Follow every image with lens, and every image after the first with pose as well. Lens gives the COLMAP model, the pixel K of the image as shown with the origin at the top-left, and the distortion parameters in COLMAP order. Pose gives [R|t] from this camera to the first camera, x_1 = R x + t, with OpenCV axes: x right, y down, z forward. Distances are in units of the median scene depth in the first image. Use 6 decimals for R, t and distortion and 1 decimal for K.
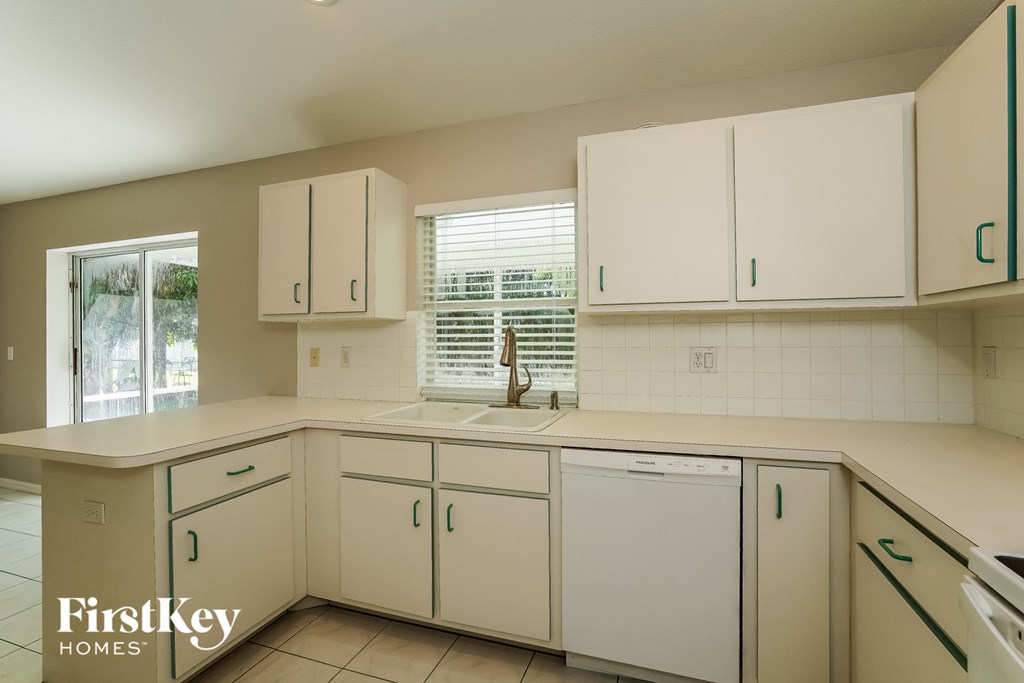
lens RADIAL K [[472.9, 0, 512.4], [0, 472.9, 342.1], [0, 0, 1]] dist [-0.045383, 0.002149]
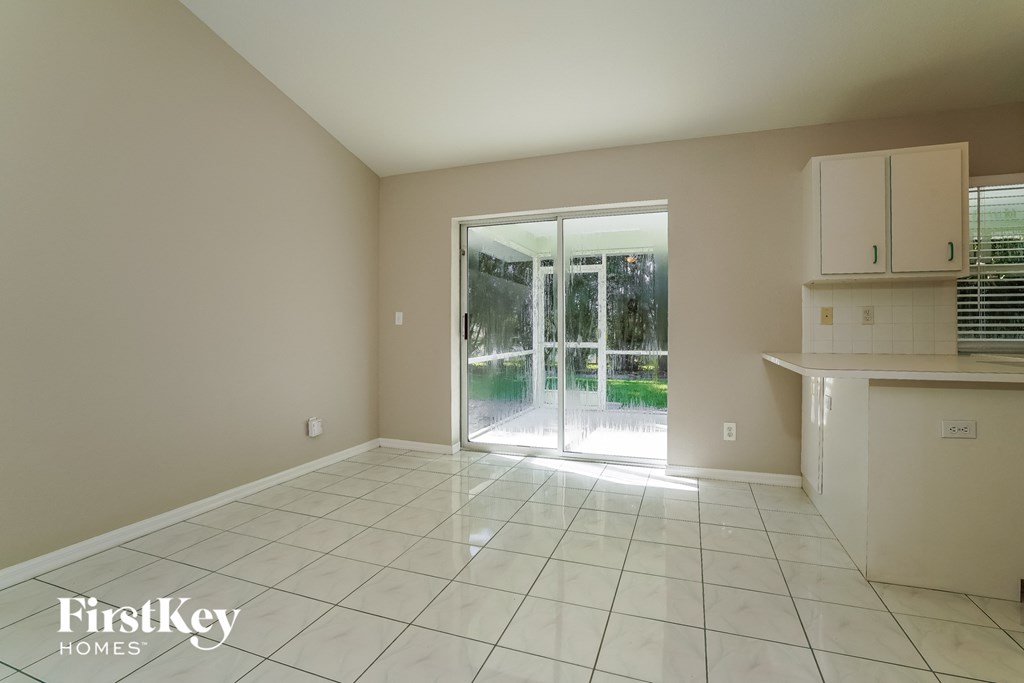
lens RADIAL K [[472.9, 0, 515.9], [0, 472.9, 333.3], [0, 0, 1]] dist [-0.045383, 0.002149]
pose [[0.999447, 0.004247, -0.032974, -1.102885], [-0.003939, 0.999948, 0.009402, 0.065170], [0.033012, -0.009267, 0.999412, -0.098988]]
